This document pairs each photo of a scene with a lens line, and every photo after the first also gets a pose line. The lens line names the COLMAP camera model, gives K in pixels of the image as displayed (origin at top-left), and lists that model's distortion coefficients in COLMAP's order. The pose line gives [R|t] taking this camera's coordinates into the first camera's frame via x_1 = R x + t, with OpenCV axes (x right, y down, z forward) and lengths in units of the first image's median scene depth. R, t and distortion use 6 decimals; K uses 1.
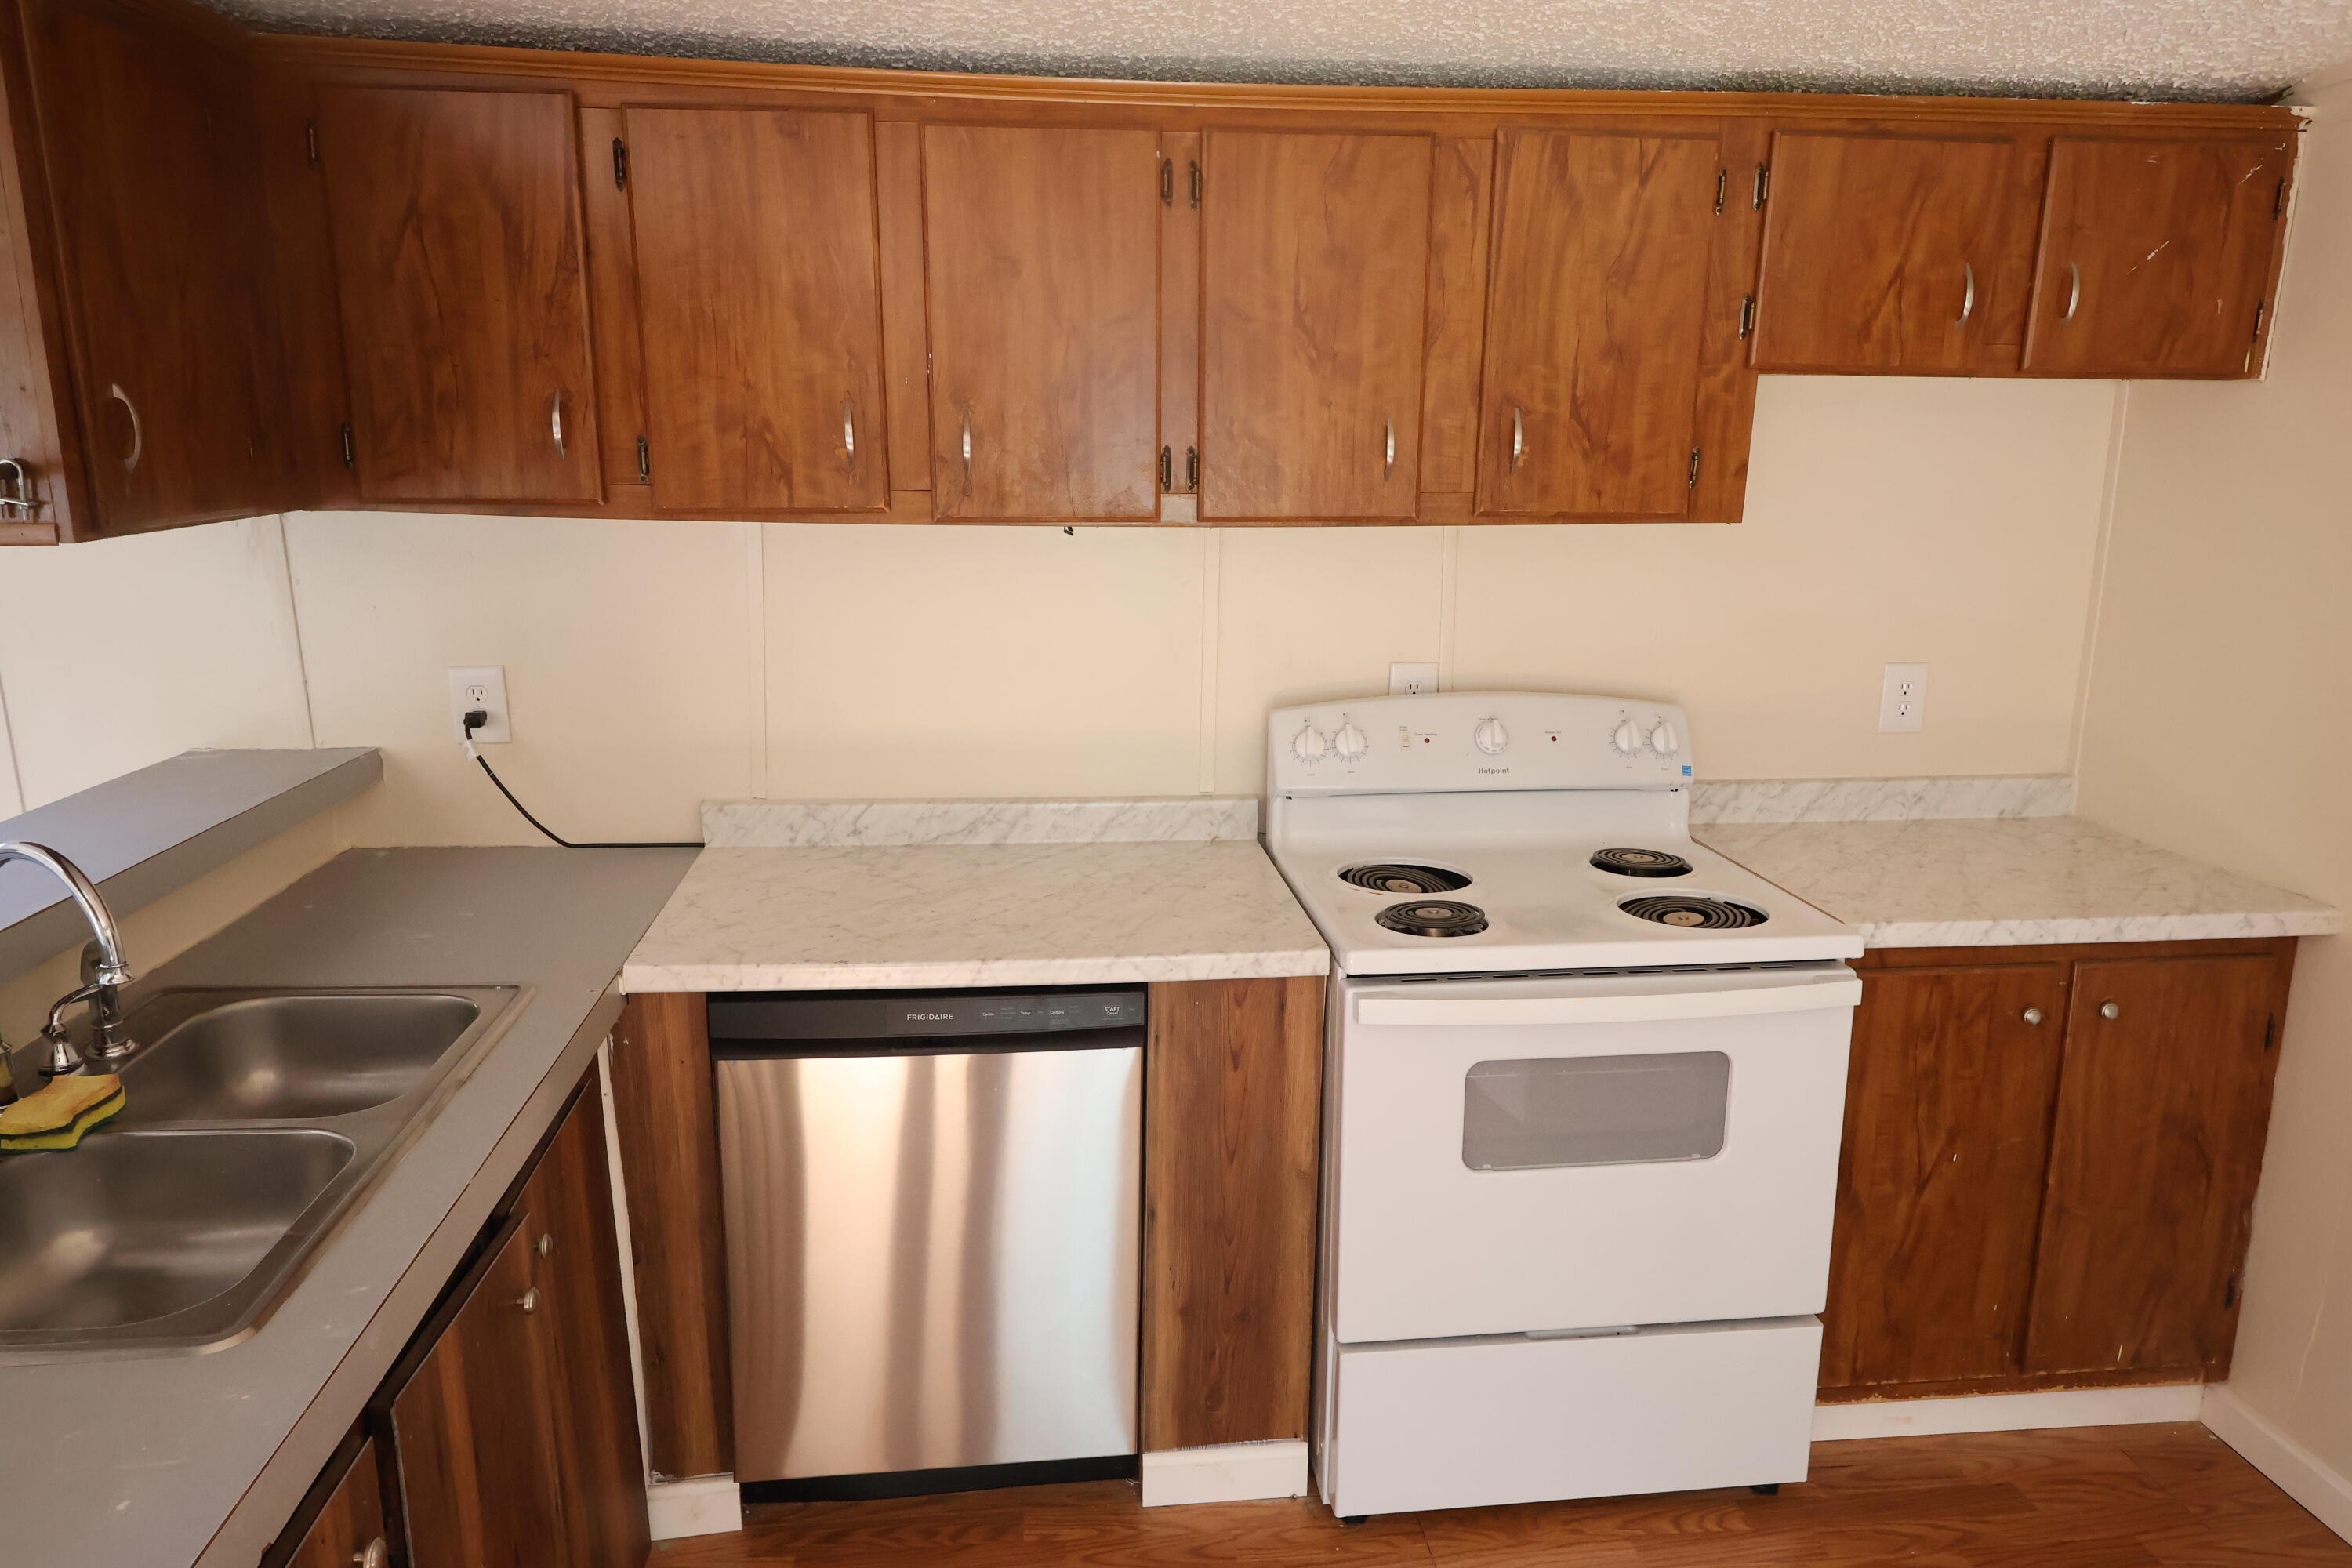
lens RADIAL K [[1524.8, 0, 1175.0], [0, 1524.8, 783.3], [0, 0, 1]] dist [-0.000139, -0.000067]
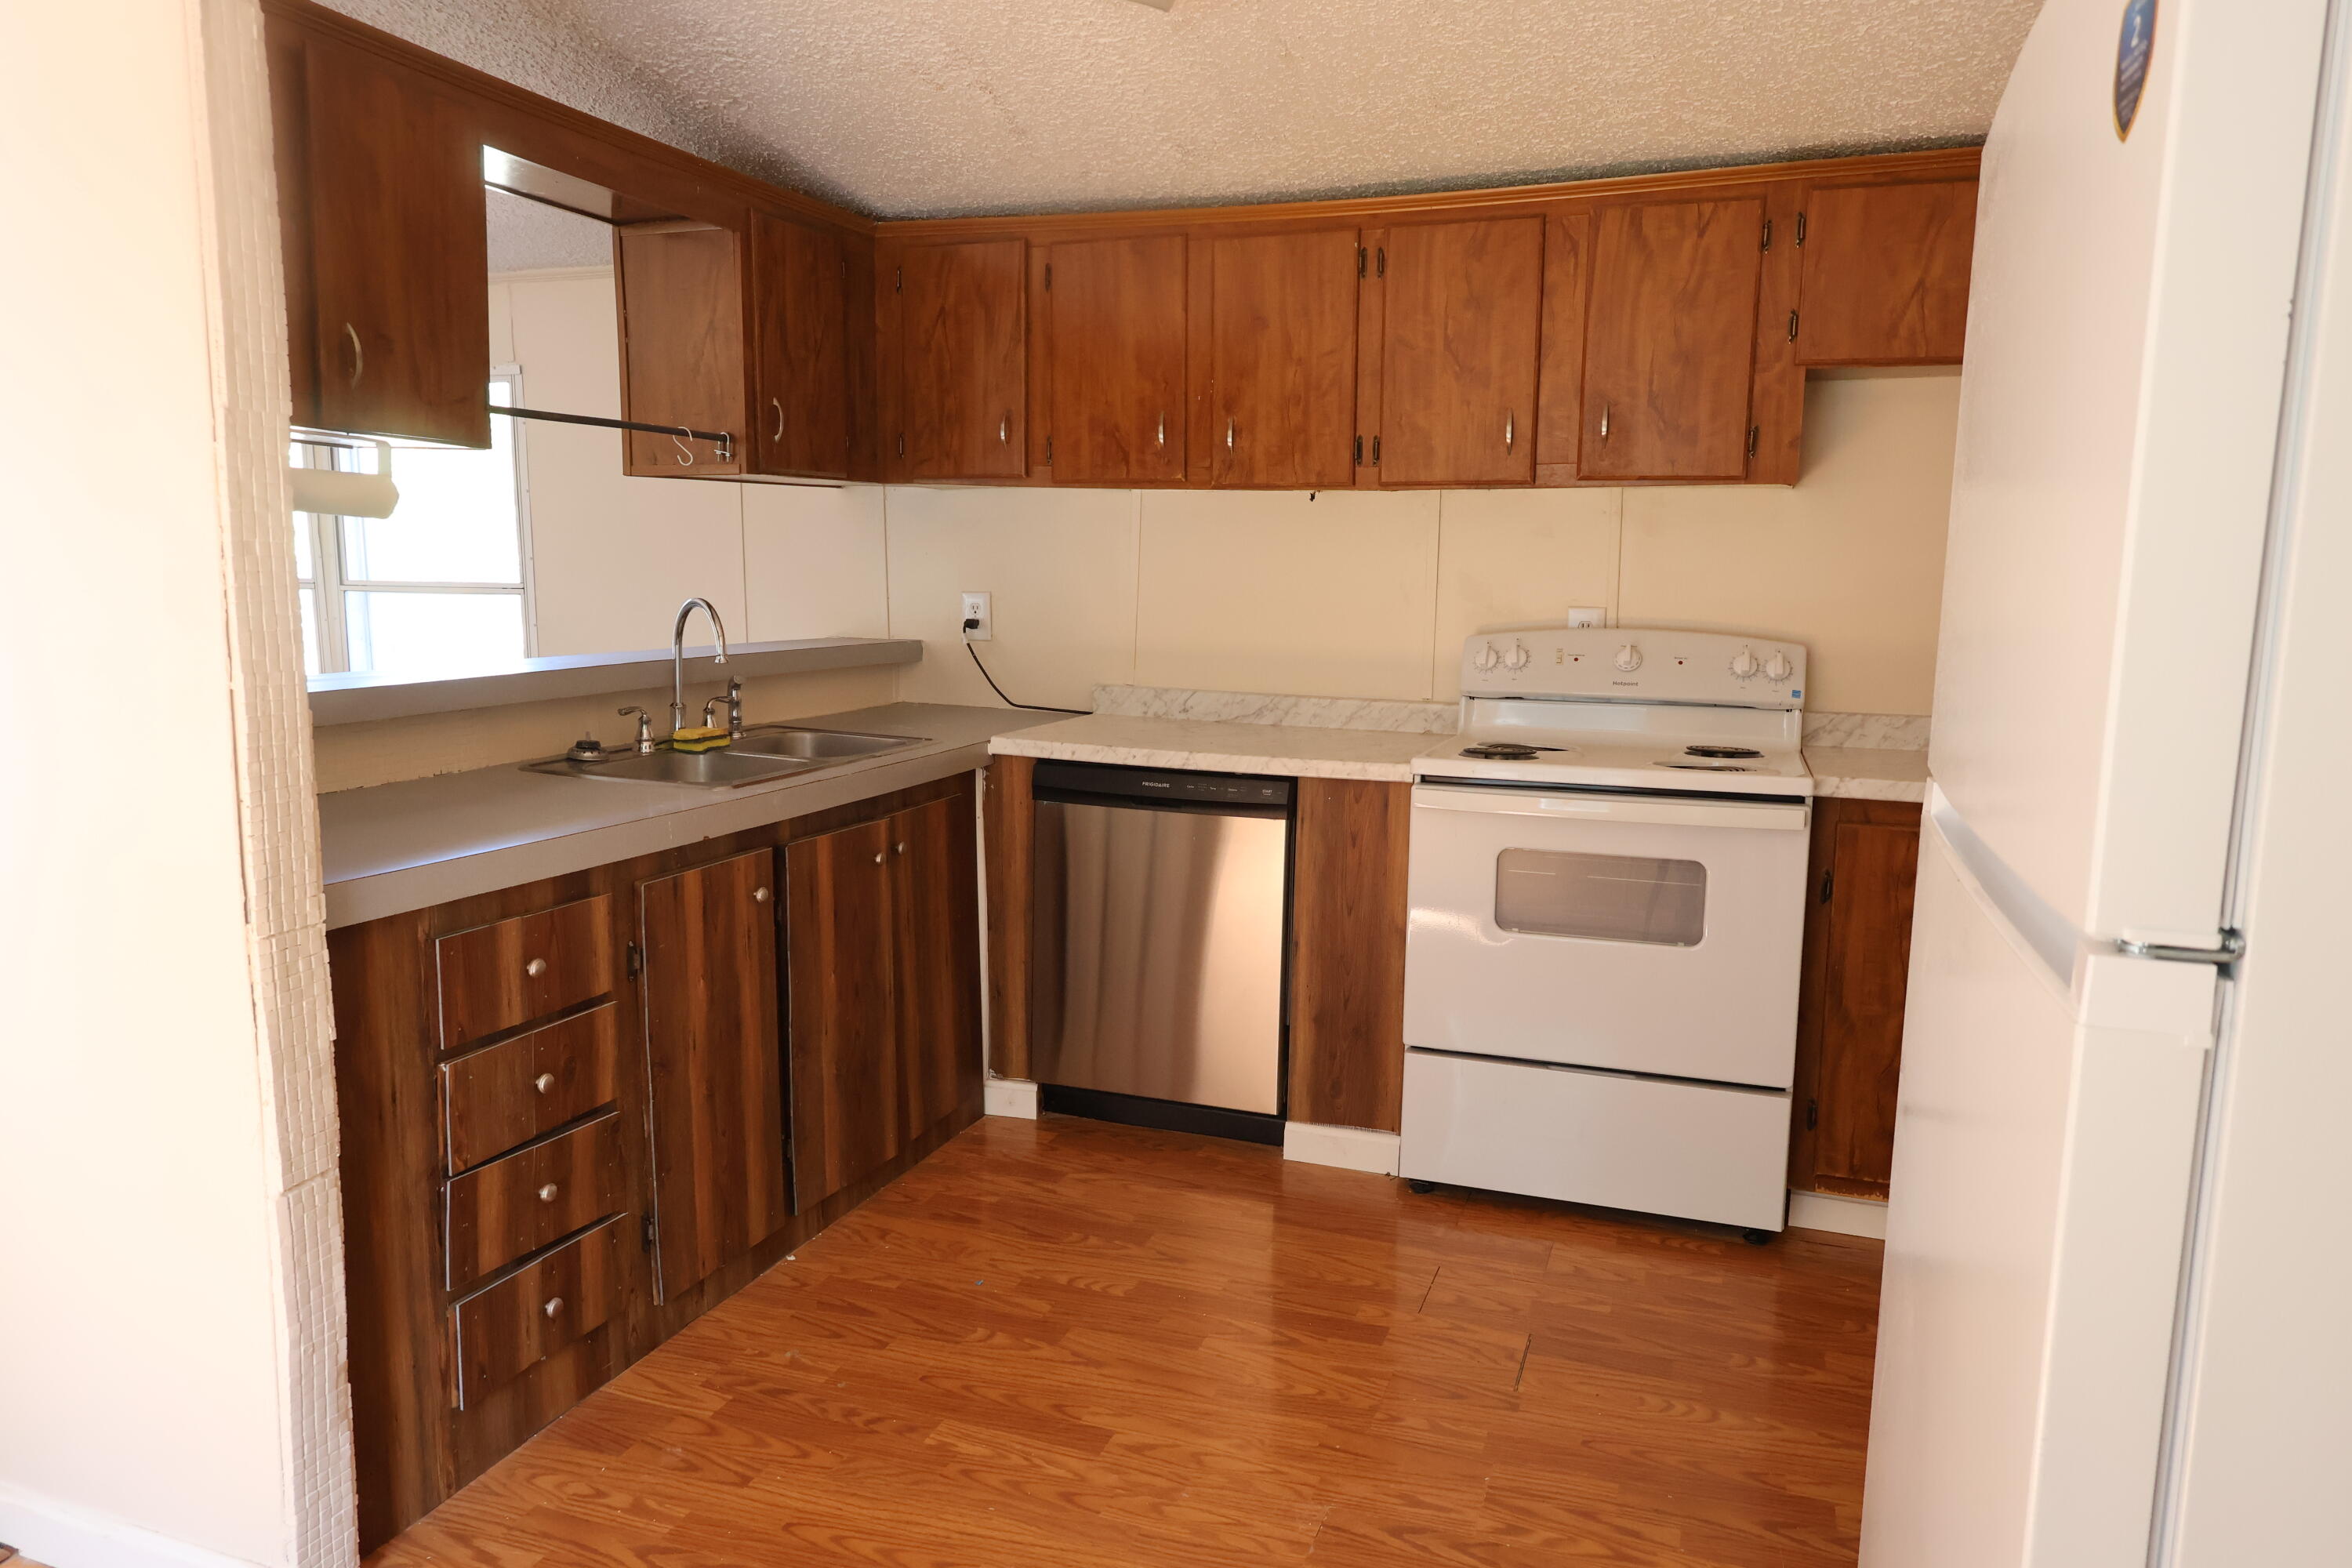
lens RADIAL K [[1524.8, 0, 1174.1], [0, 1524.8, 783.1], [0, 0, 1]] dist [-0.000139, -0.000067]
pose [[0.897007, 0.065950, -0.437068, 0.515685], [-0.104788, 0.992347, -0.065322, 0.238246], [0.429415, 0.104394, 0.897053, -0.389421]]
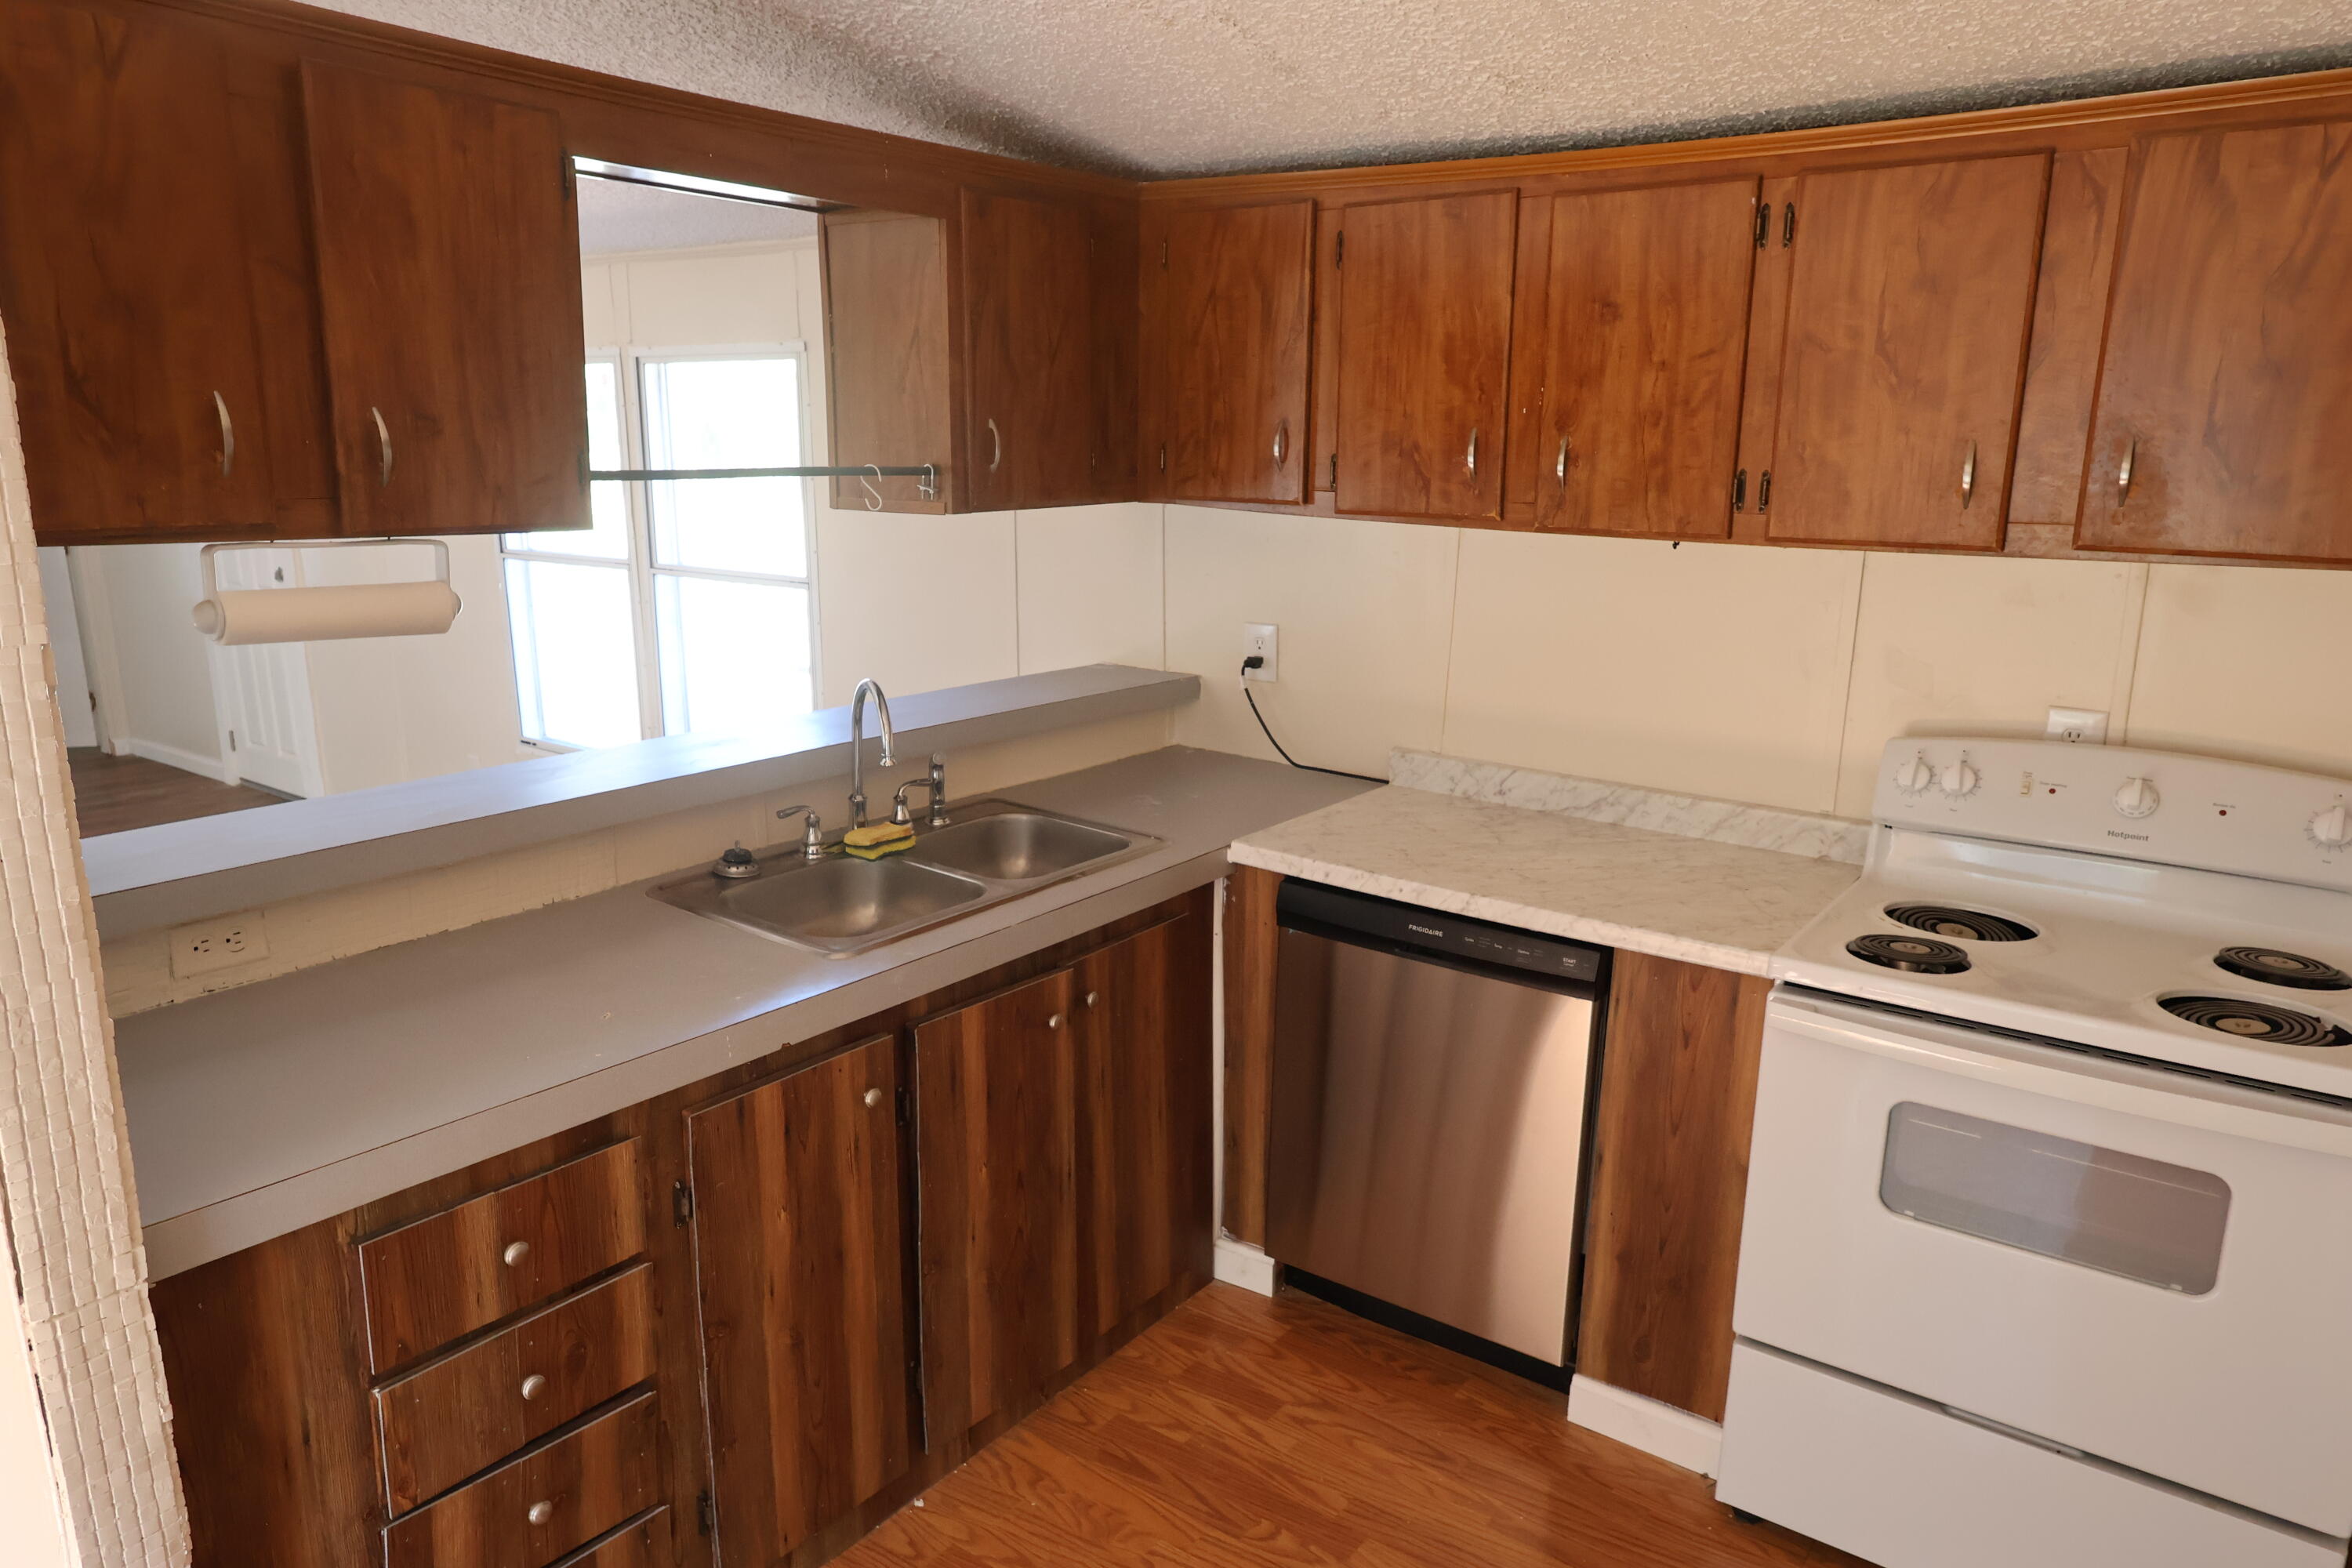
lens RADIAL K [[1524.8, 0, 1175.8], [0, 1524.8, 784.6], [0, 0, 1]] dist [-0.000139, -0.000067]
pose [[0.734574, 0.154253, -0.660762, 0.453349], [-0.160235, 0.985710, 0.051976, 0.006285], [0.659337, 0.067697, 0.748794, -0.053761]]
